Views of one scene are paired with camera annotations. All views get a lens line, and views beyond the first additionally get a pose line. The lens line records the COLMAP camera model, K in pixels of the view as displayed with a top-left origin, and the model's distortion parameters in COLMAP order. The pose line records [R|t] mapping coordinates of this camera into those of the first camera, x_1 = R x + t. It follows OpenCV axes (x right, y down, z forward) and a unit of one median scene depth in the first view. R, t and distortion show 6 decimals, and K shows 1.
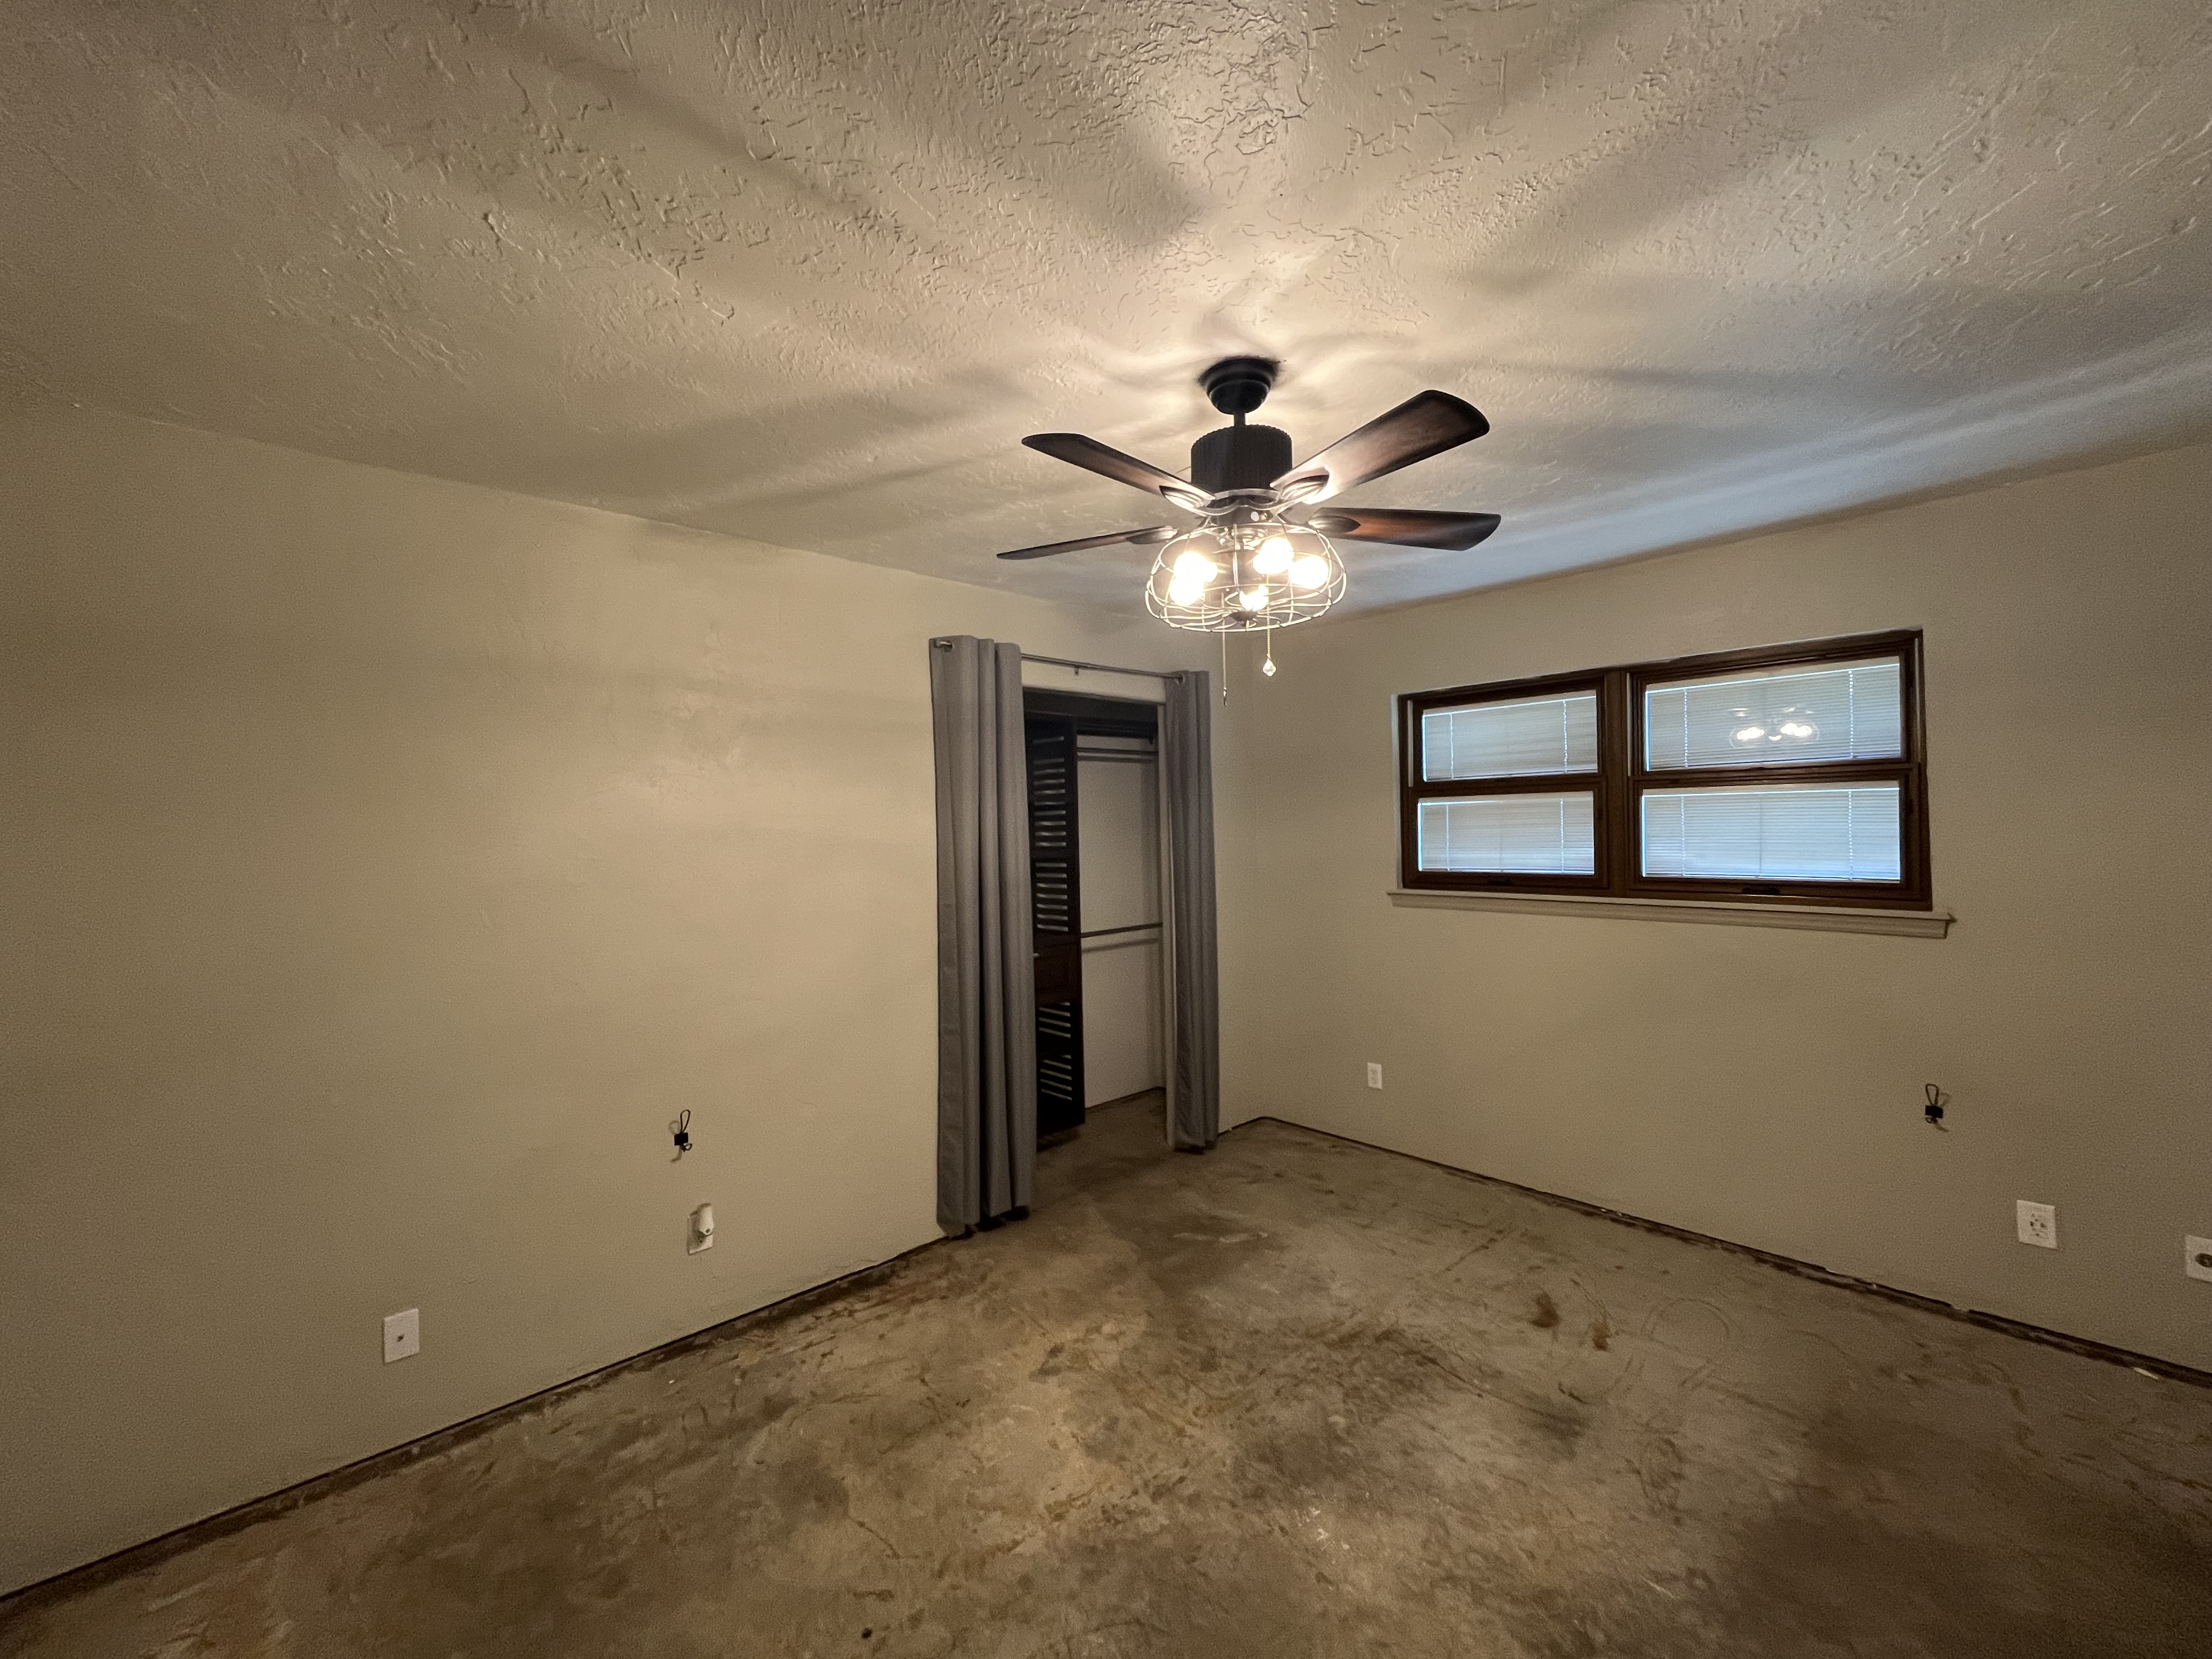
lens RADIAL K [[895.1, 0, 1107.3], [0, 895.1, 829.3], [0, 0, 1]] dist [-0.002214, 0.000212]
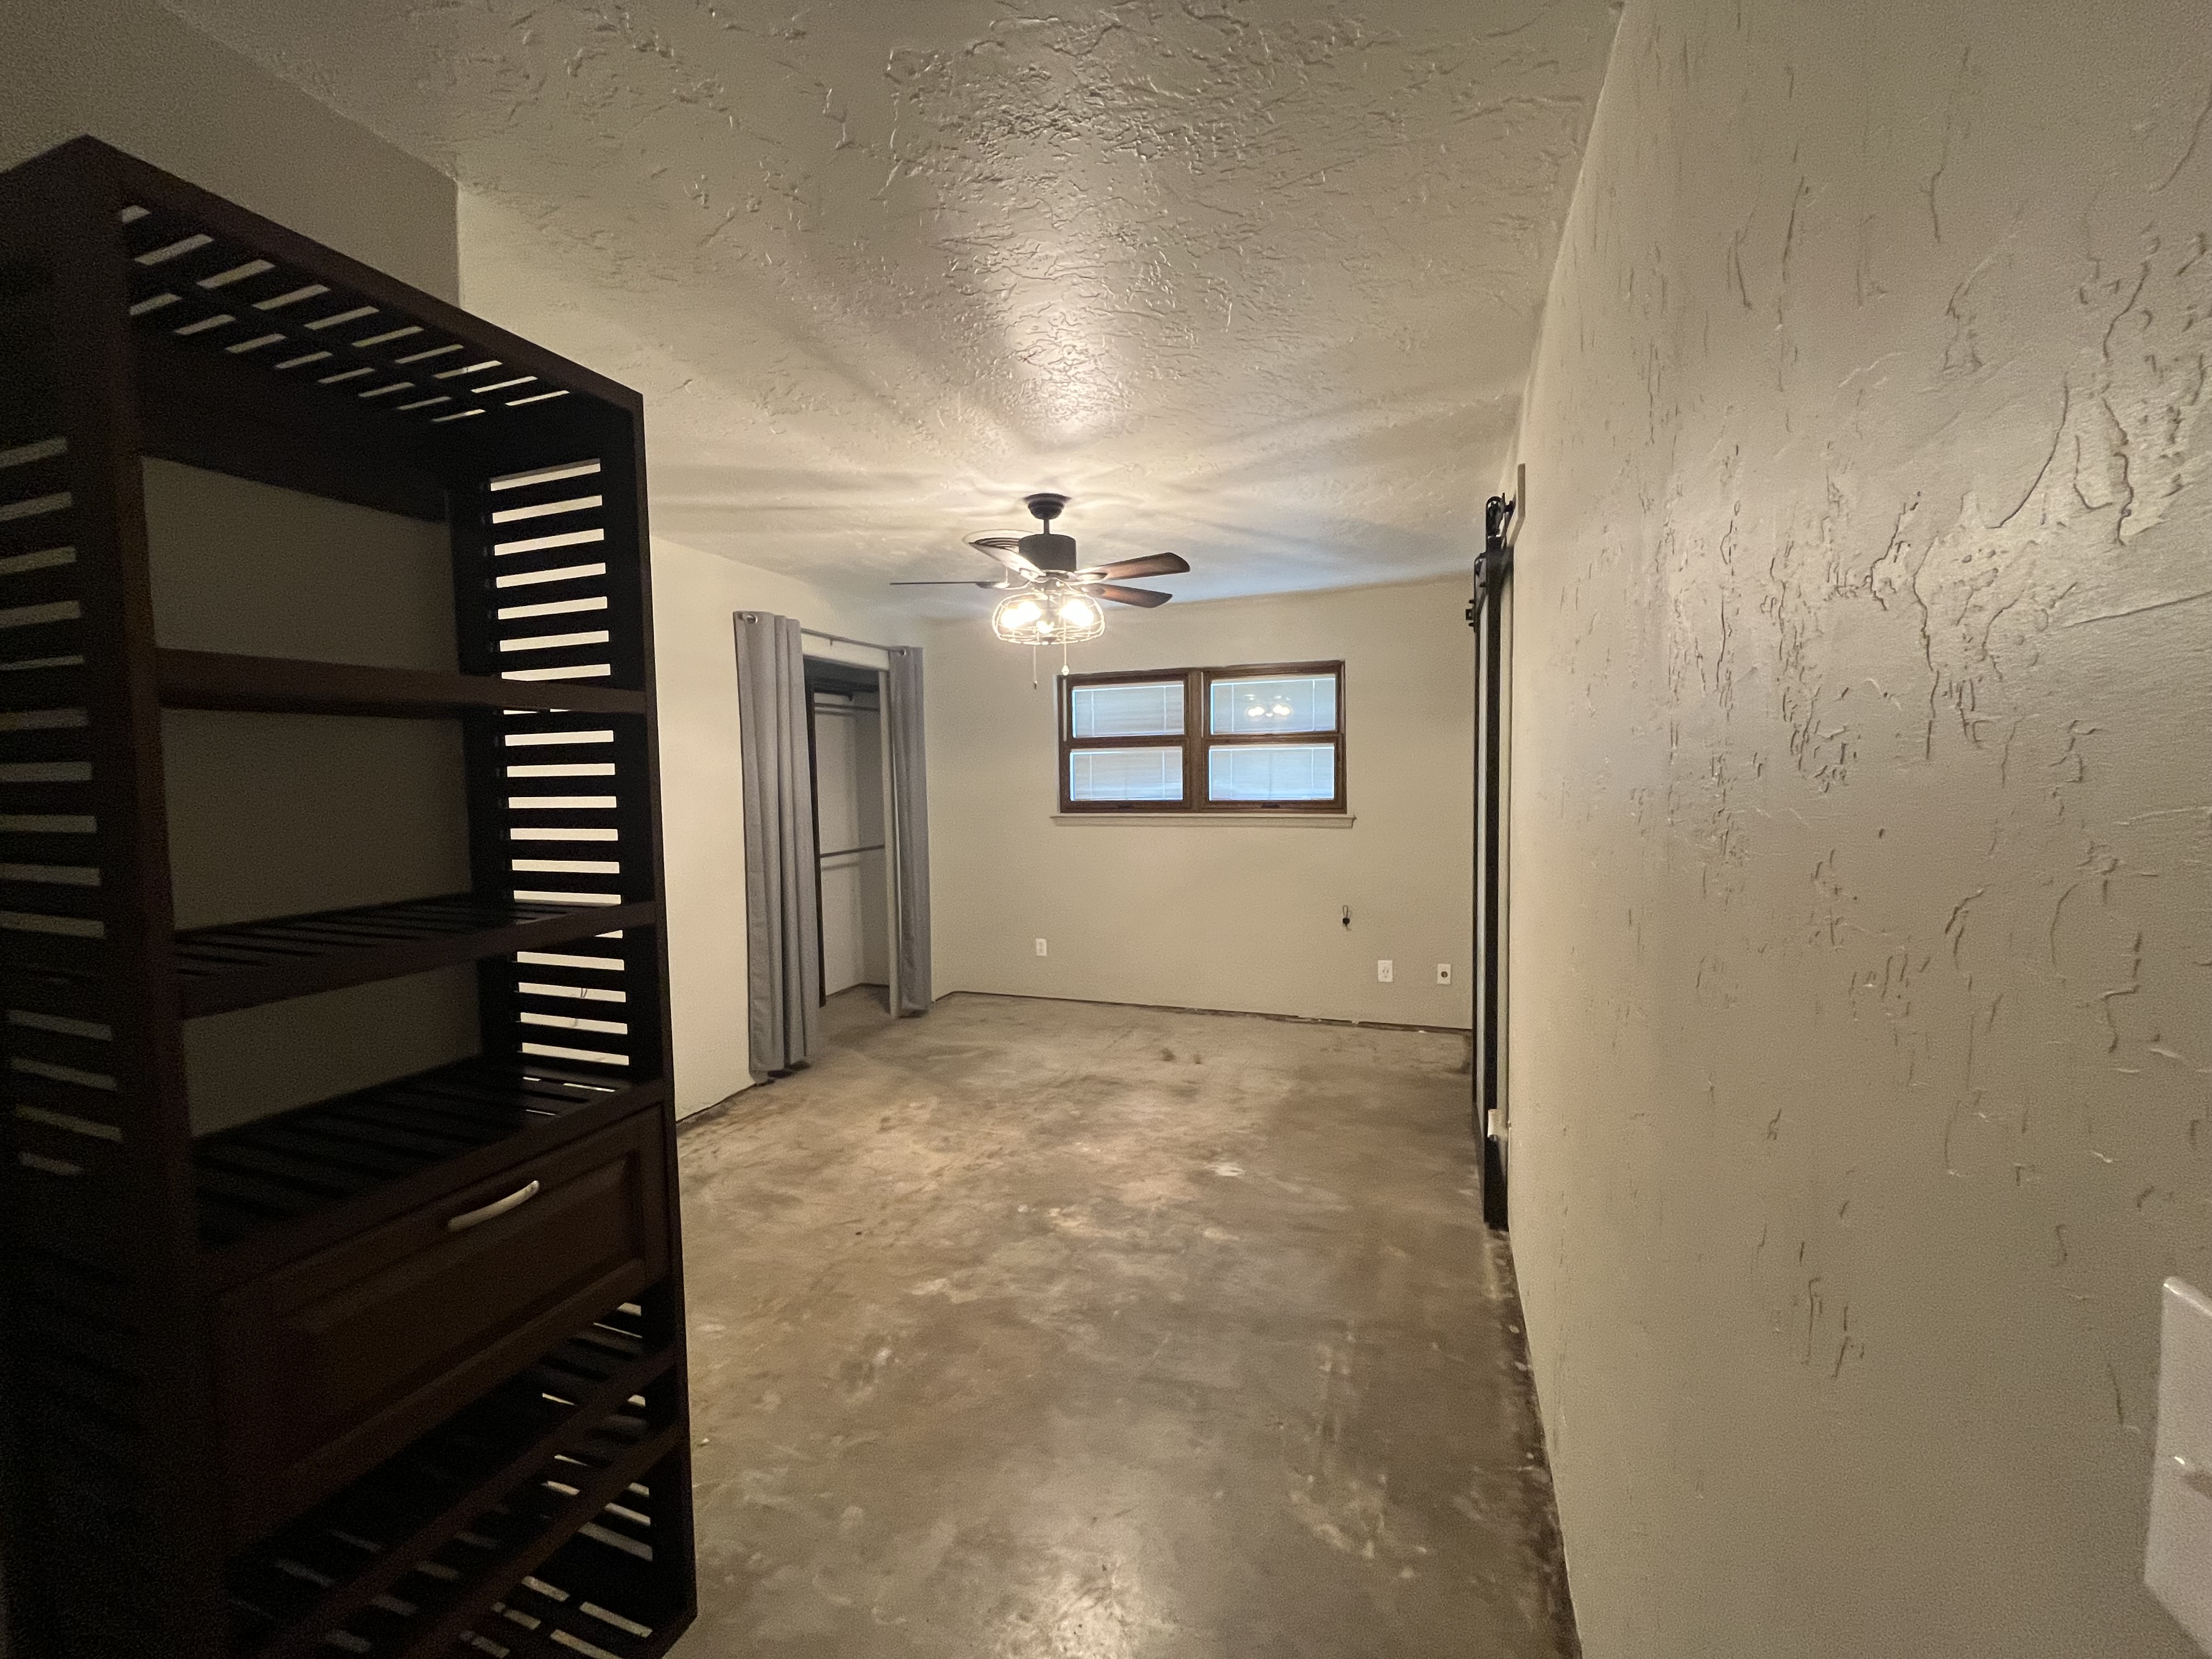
lens RADIAL K [[895.1, 0, 1101.2], [0, 895.1, 827.4], [0, 0, 1]] dist [-0.002214, 0.000212]
pose [[0.888895, -0.020316, 0.457661, -0.375677], [-0.001204, 0.998909, 0.046683, 0.032545], [-0.458110, -0.042047, 0.887900, -0.411949]]
